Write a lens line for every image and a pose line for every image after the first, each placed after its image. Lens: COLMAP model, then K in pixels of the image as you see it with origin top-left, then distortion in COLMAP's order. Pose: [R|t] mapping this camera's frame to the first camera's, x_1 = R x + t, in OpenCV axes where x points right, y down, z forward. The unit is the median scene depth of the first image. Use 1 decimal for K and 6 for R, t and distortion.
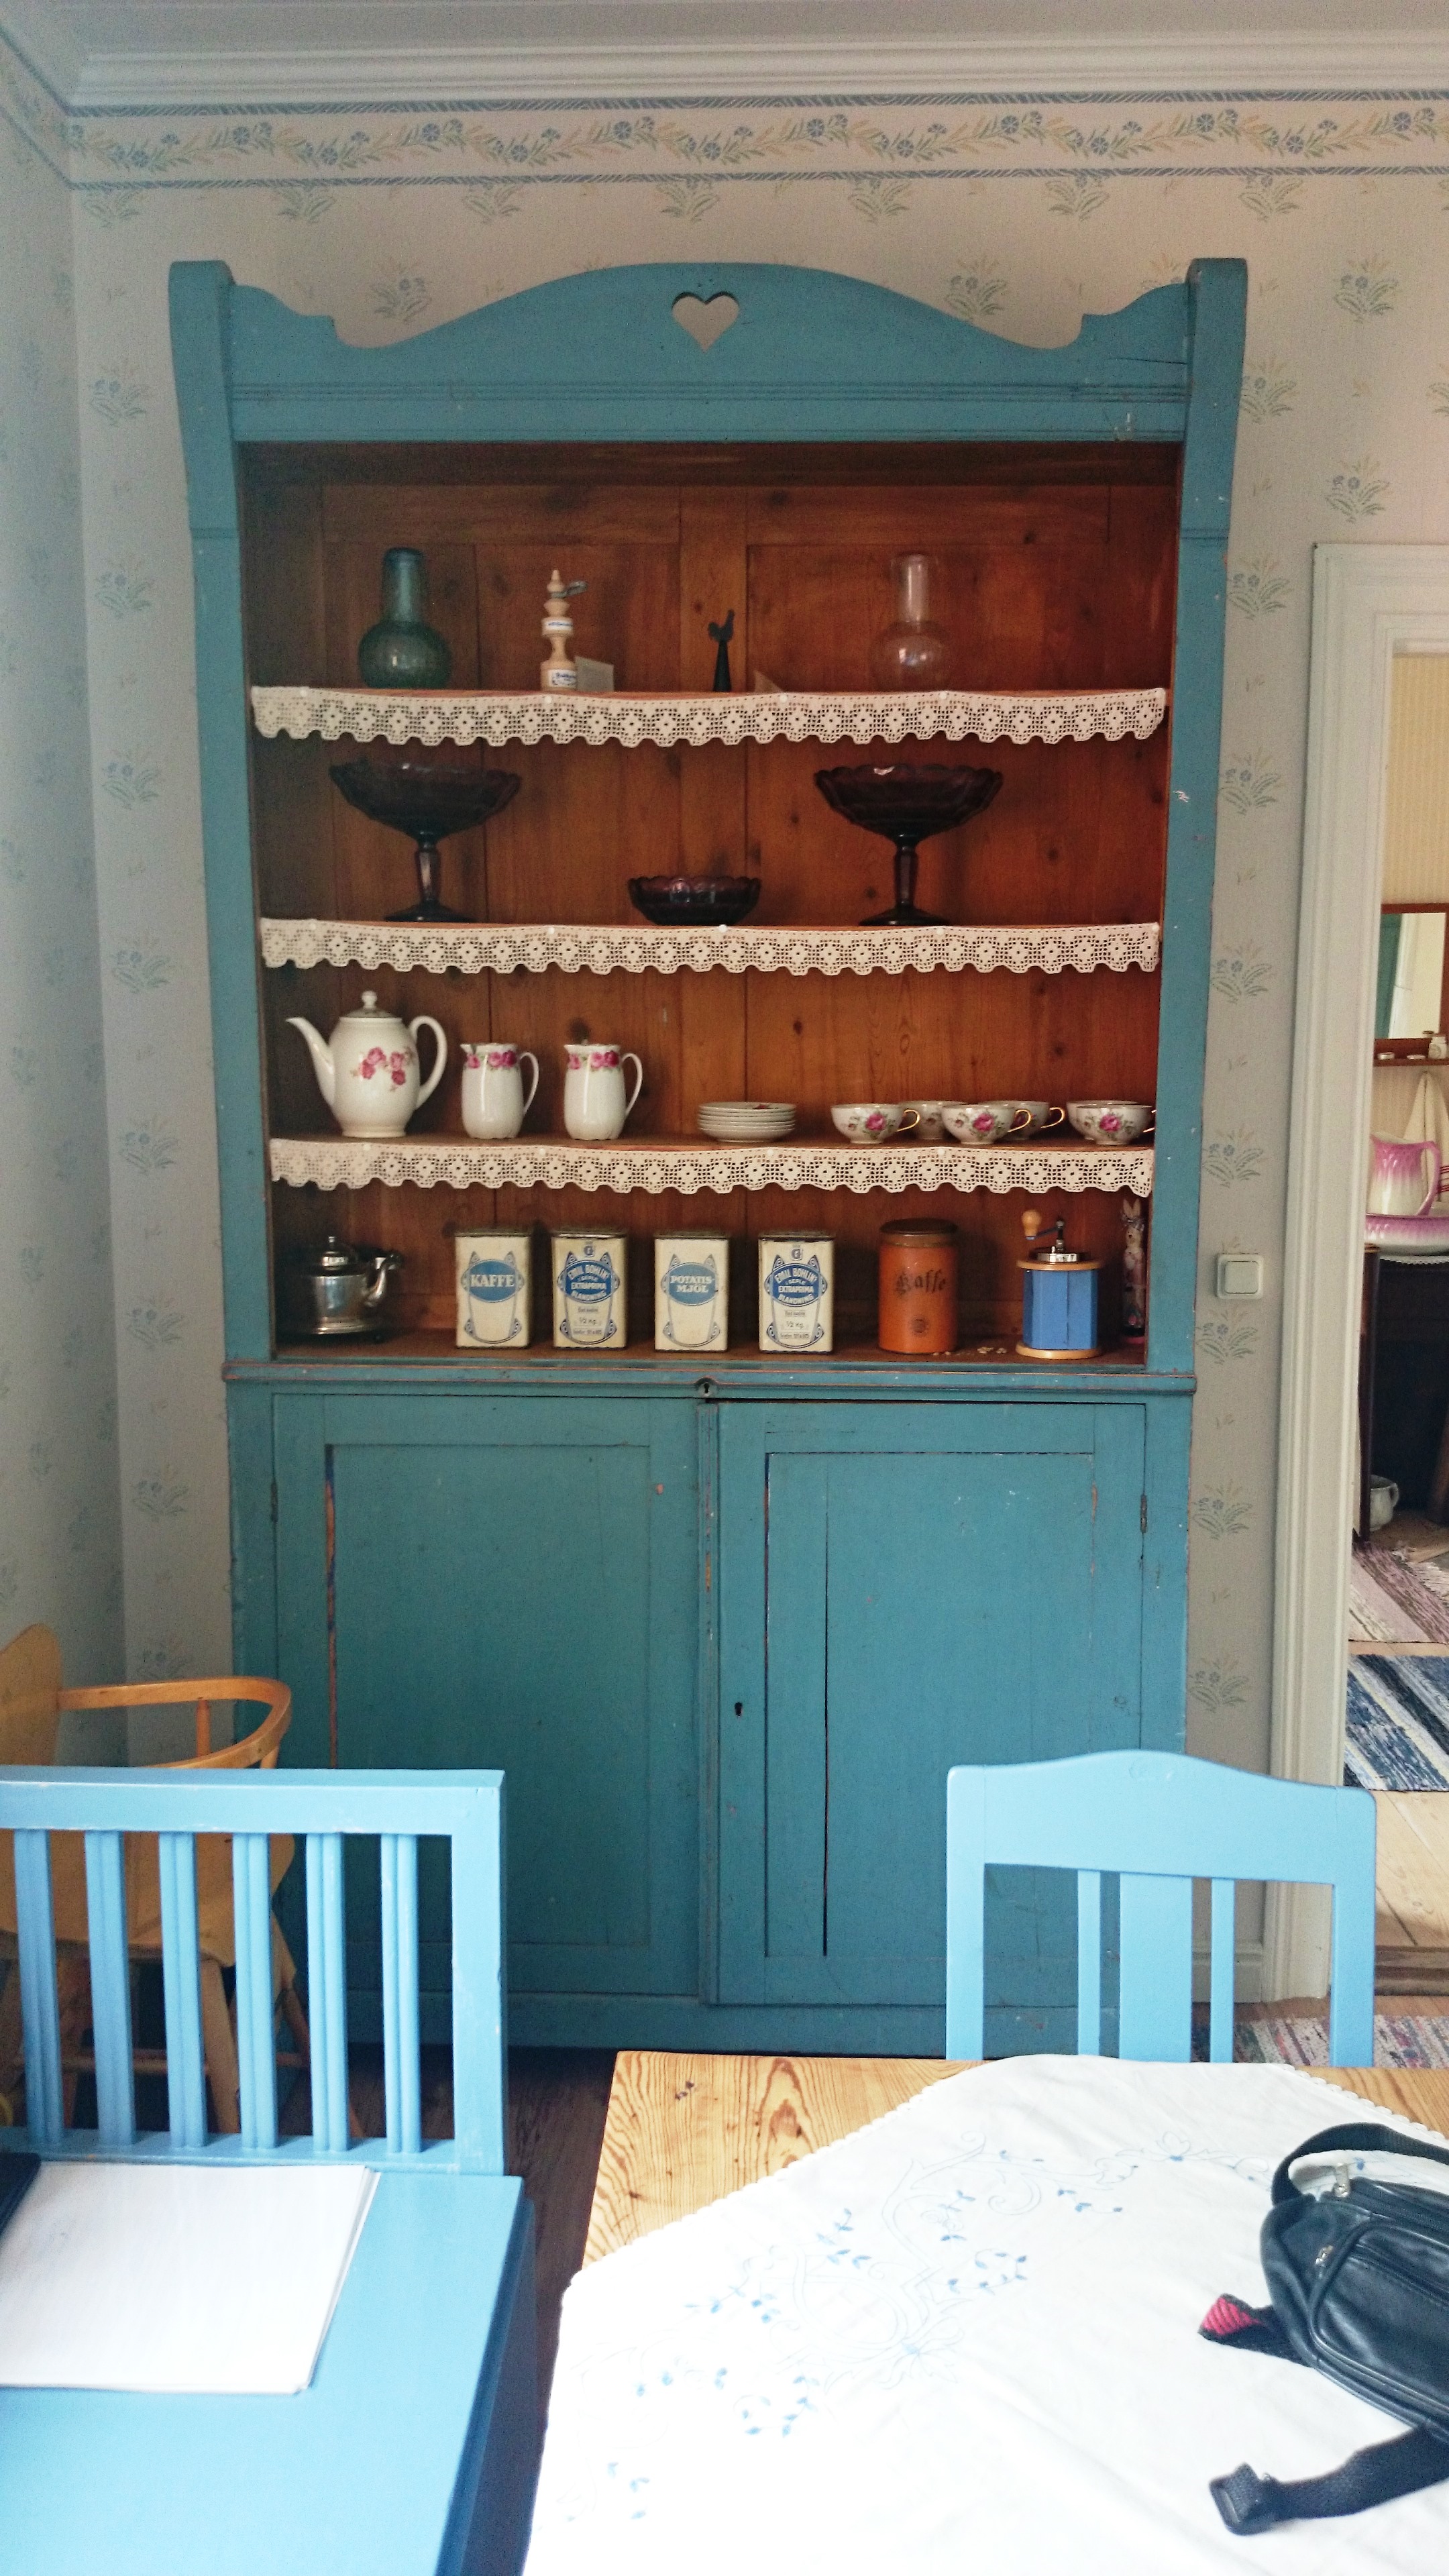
lens RADIAL K [[2107.6, 0, 731.6], [0, 2107.6, 1291.9], [0, 0, 1]] dist [0.248716, -0.666027]
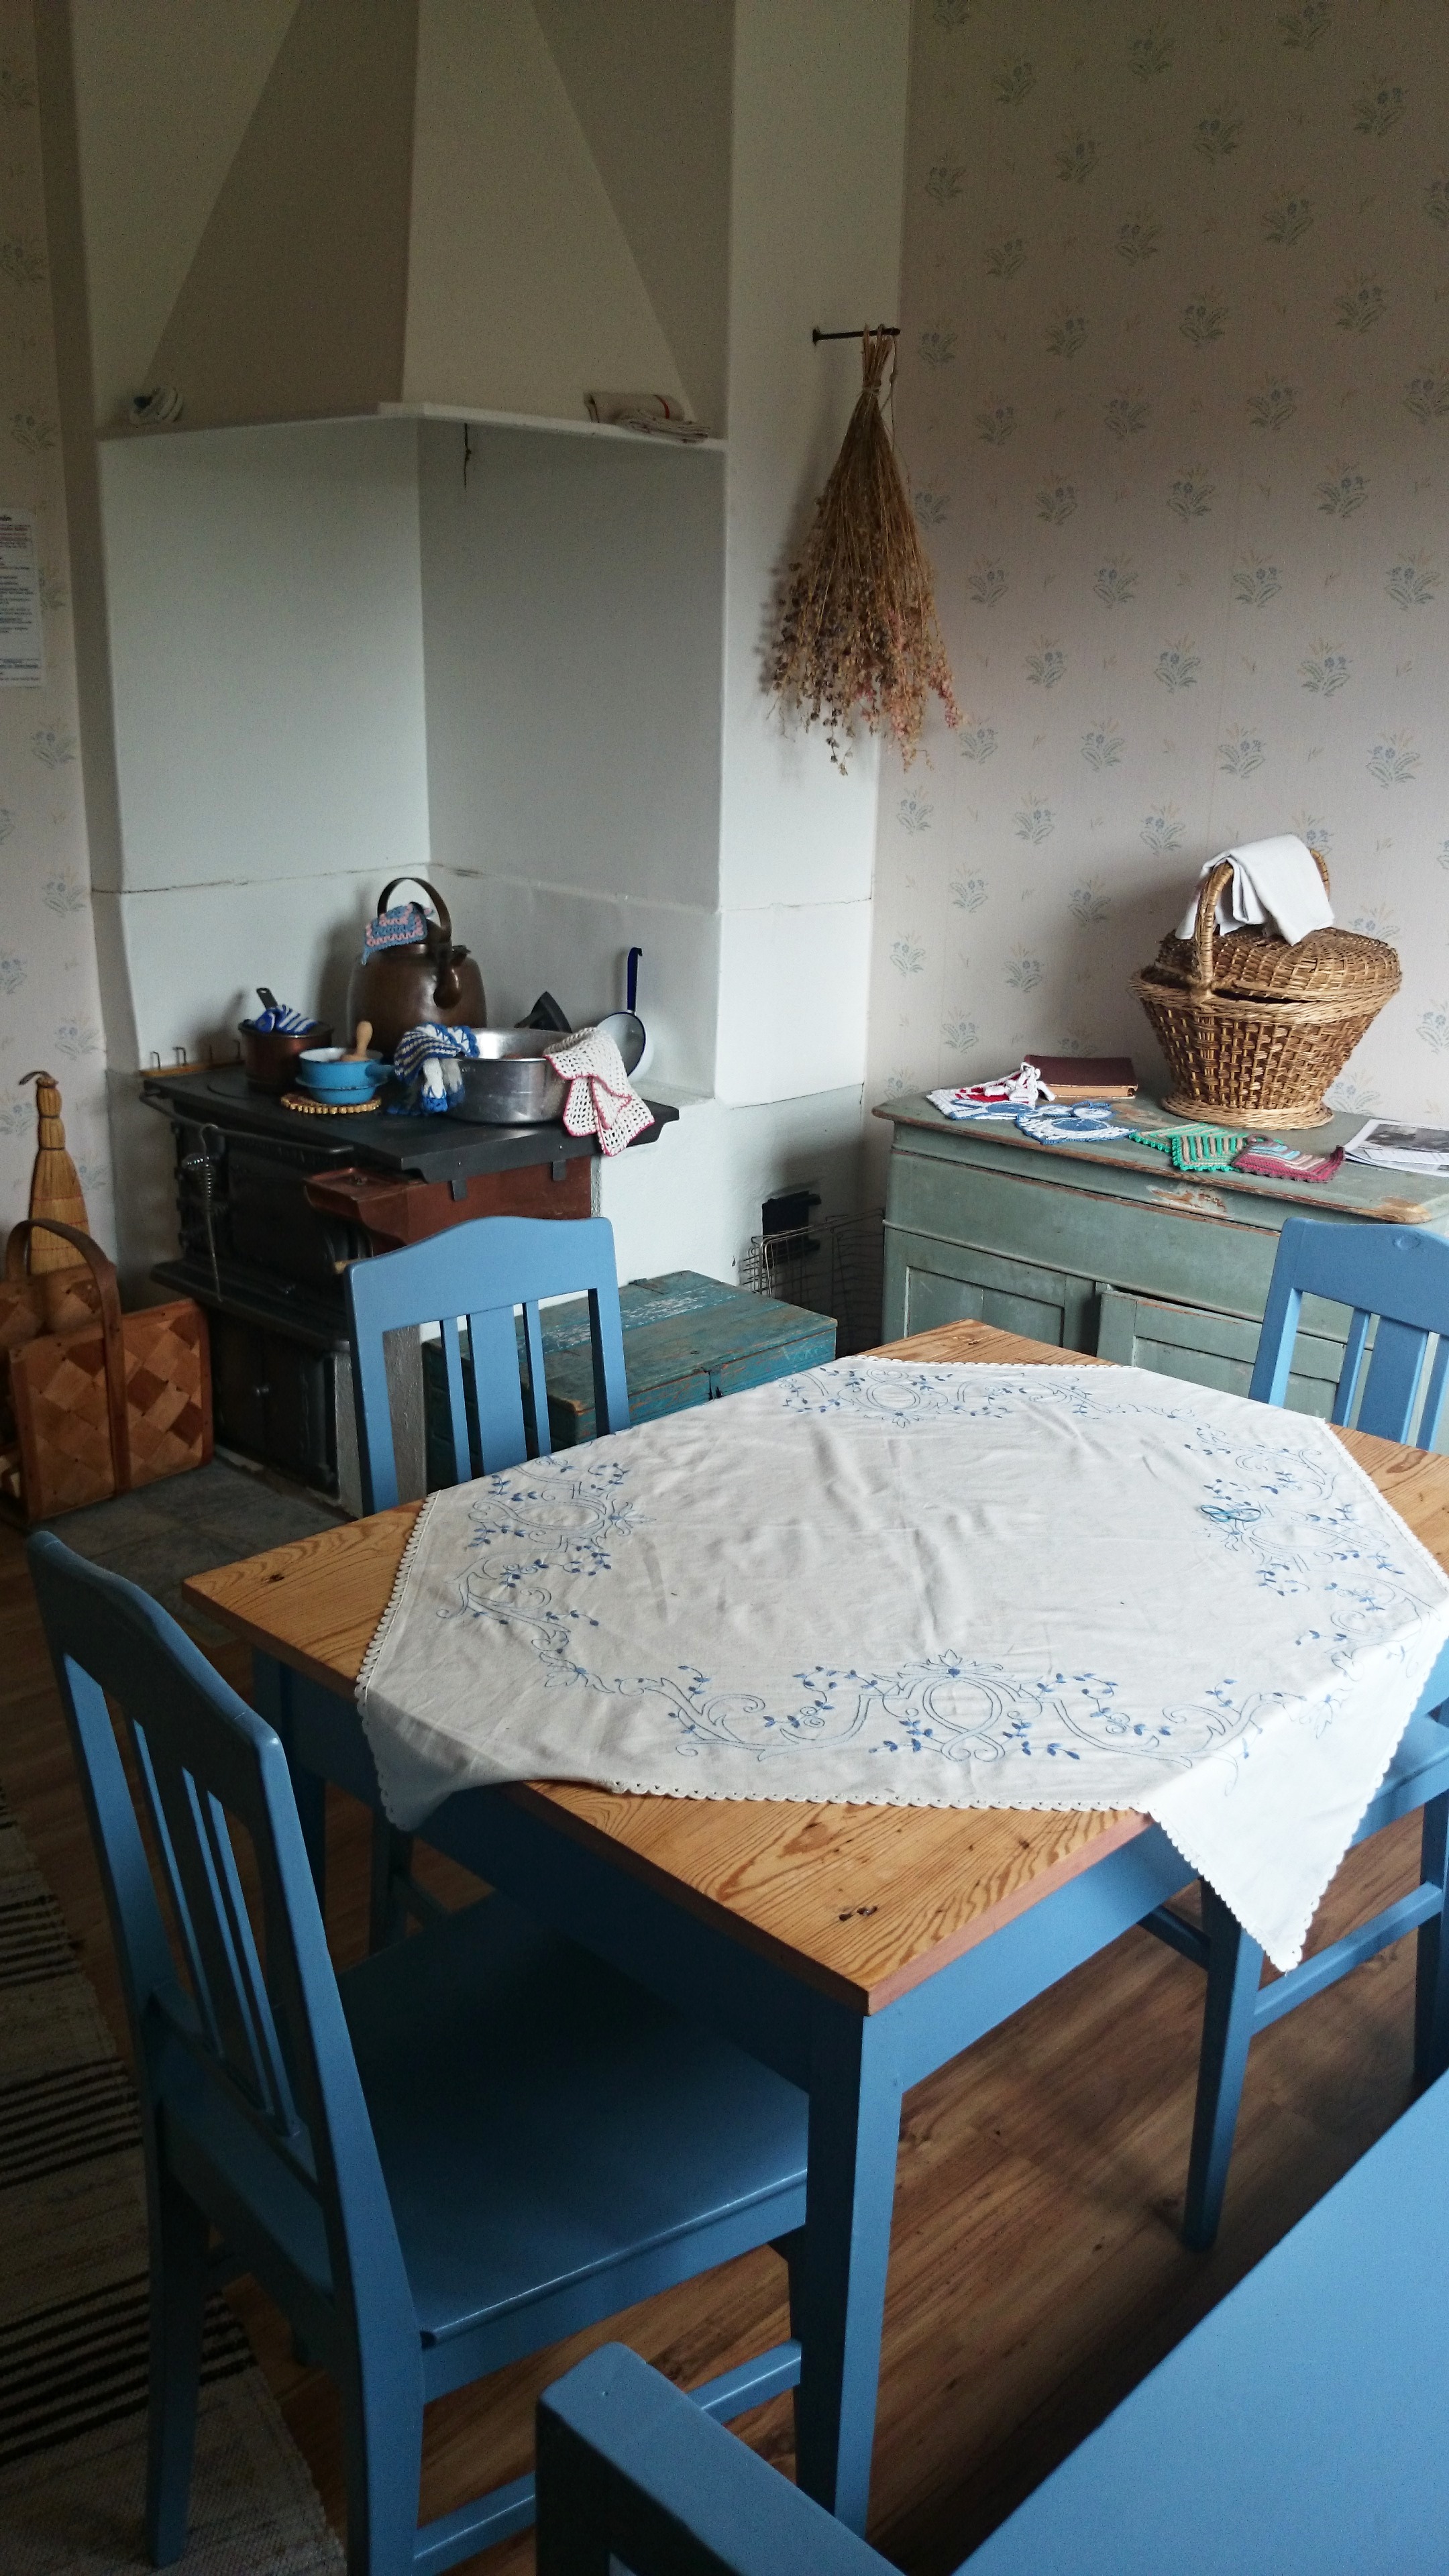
lens RADIAL K [[2107.6, 0, 731.6], [0, 2107.6, 1291.9], [0, 0, 1]] dist [0.248716, -0.666027]
pose [[-0.735657, -0.212482, 0.643164, -0.256293], [0.087949, 0.911522, 0.401736, -0.100707], [-0.671620, 0.352106, -0.651880, 0.816047]]
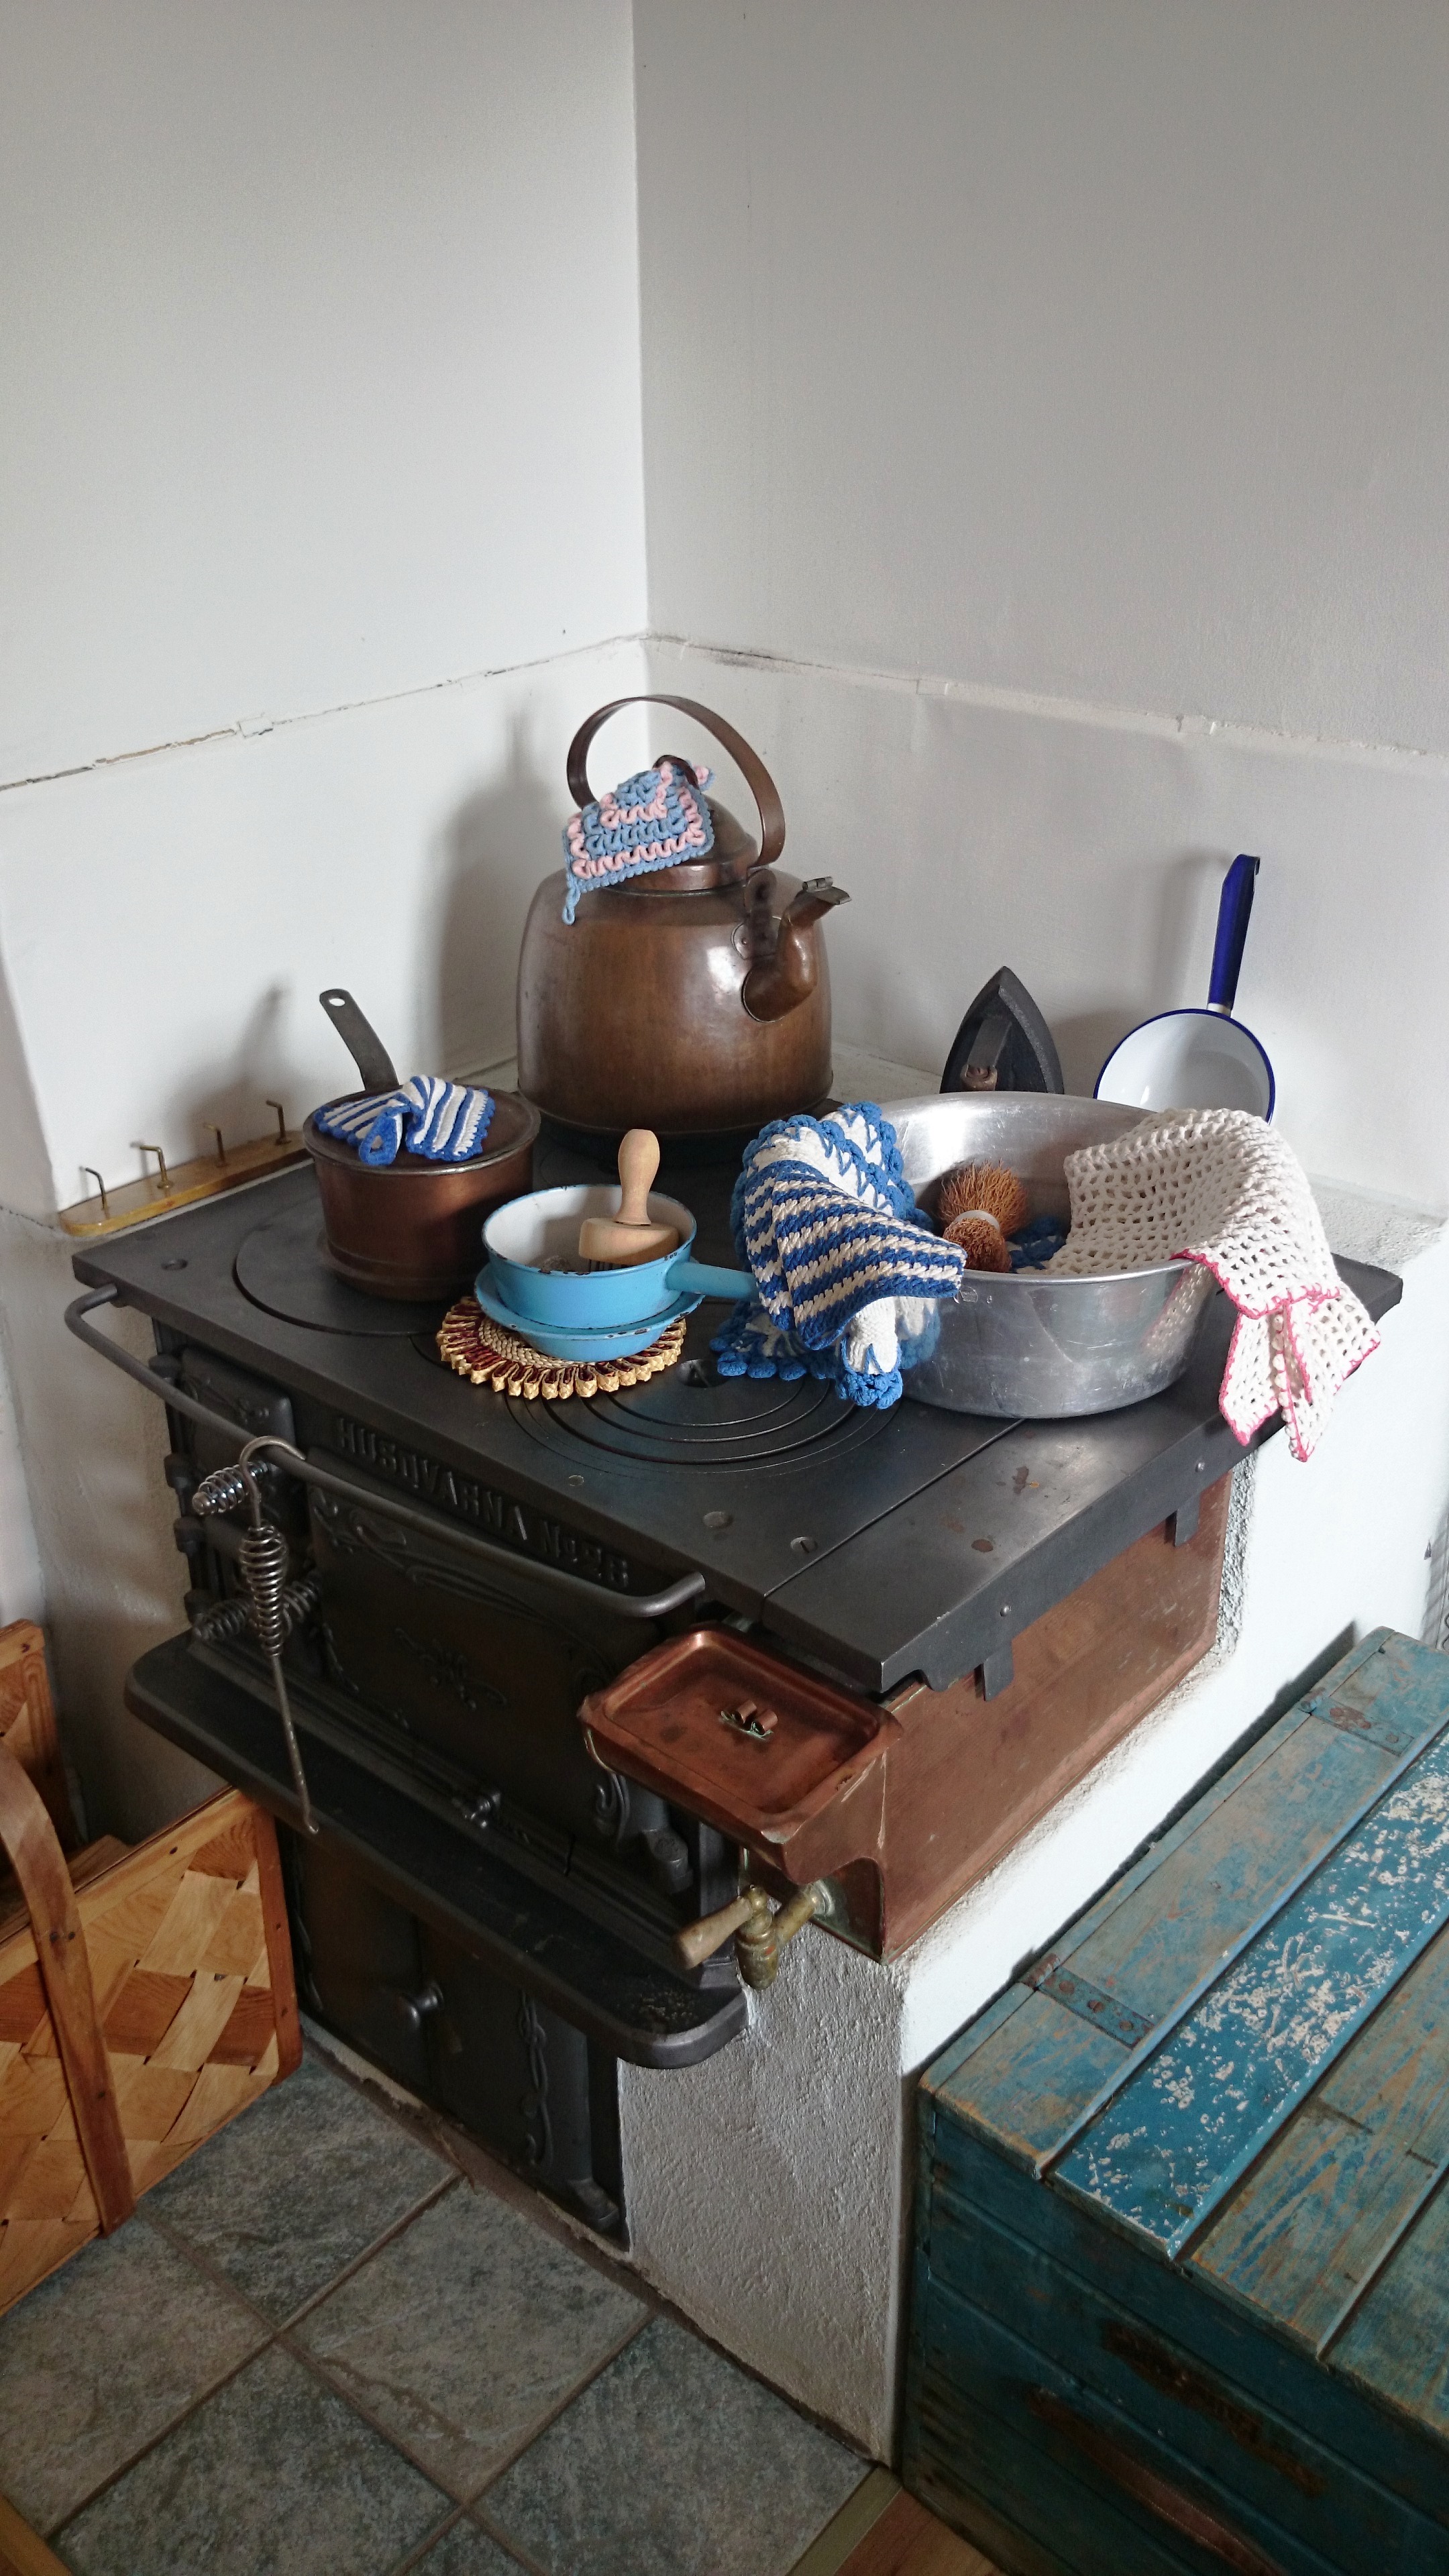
lens RADIAL K [[2107.6, 0, 731.6], [0, 2107.6, 1291.9], [0, 0, 1]] dist [0.248716, -0.666027]
pose [[-0.771031, -0.277624, 0.573093, 0.457157], [0.113118, 0.825937, 0.552297, 0.008426], [-0.626670, 0.490665, -0.605419, 0.373799]]
